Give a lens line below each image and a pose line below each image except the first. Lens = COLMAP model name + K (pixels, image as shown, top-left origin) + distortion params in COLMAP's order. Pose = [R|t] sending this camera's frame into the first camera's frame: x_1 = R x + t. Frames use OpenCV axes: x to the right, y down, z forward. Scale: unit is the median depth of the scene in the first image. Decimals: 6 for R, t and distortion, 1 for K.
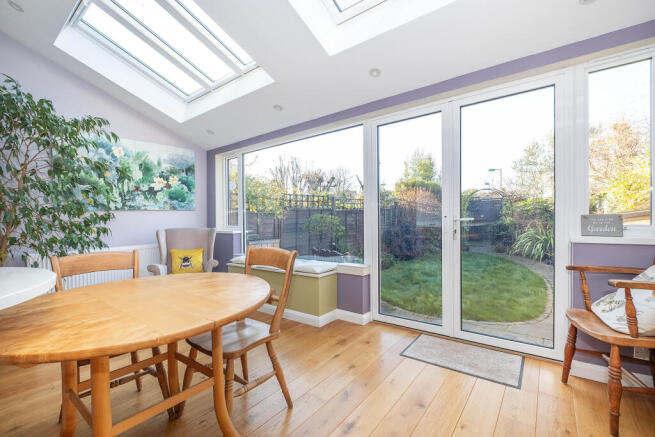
lens RADIAL K [[290.9, 0, 326.9], [0, 290.9, 221.1], [0, 0, 1]] dist [0.001084, -0.000817]
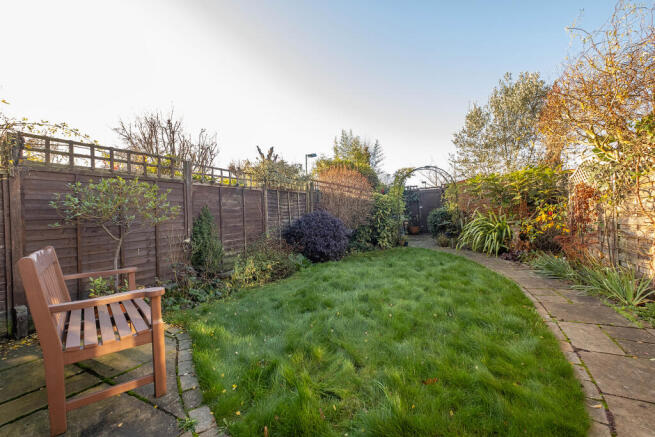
lens RADIAL K [[290.9, 0, 323.3], [0, 290.9, 206.9], [0, 0, 1]] dist [0.001084, -0.000817]
pose [[0.985717, -0.013367, 0.167880, 0.157380], [0.021969, 0.998533, -0.049485, 0.035734], [-0.166972, 0.052466, 0.984565, 0.304765]]
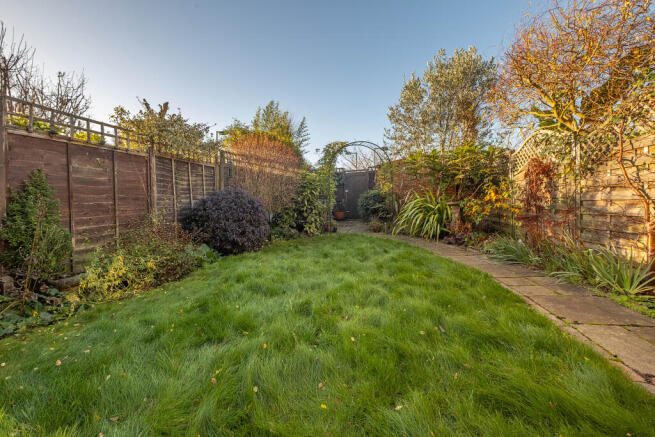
lens RADIAL K [[290.9, 0, 325.5], [0, 290.9, 203.0], [0, 0, 1]] dist [0.001084, -0.000817]
pose [[0.893421, -0.003711, 0.449205, 0.183013], [0.015139, 0.999647, -0.021850, 0.056988], [-0.448965, 0.026322, 0.893161, 0.472373]]
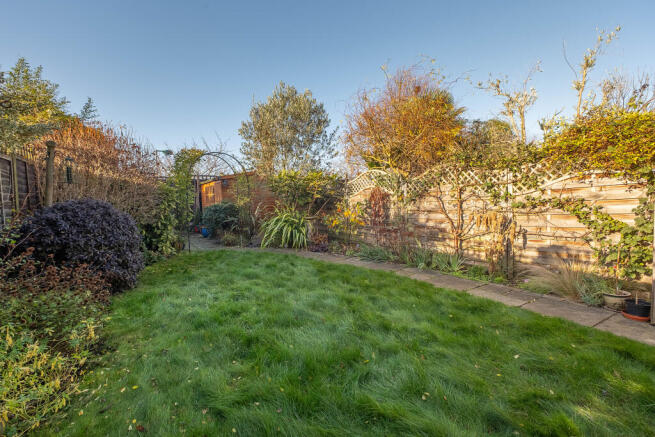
lens RADIAL K [[290.9, 0, 306.0], [0, 290.9, 206.5], [0, 0, 1]] dist [0.001084, -0.000817]
pose [[0.325328, 0.009435, 0.945554, -0.020437], [0.016195, 0.999748, -0.015548, 0.029237], [-0.945462, 0.020372, 0.325093, 0.679150]]
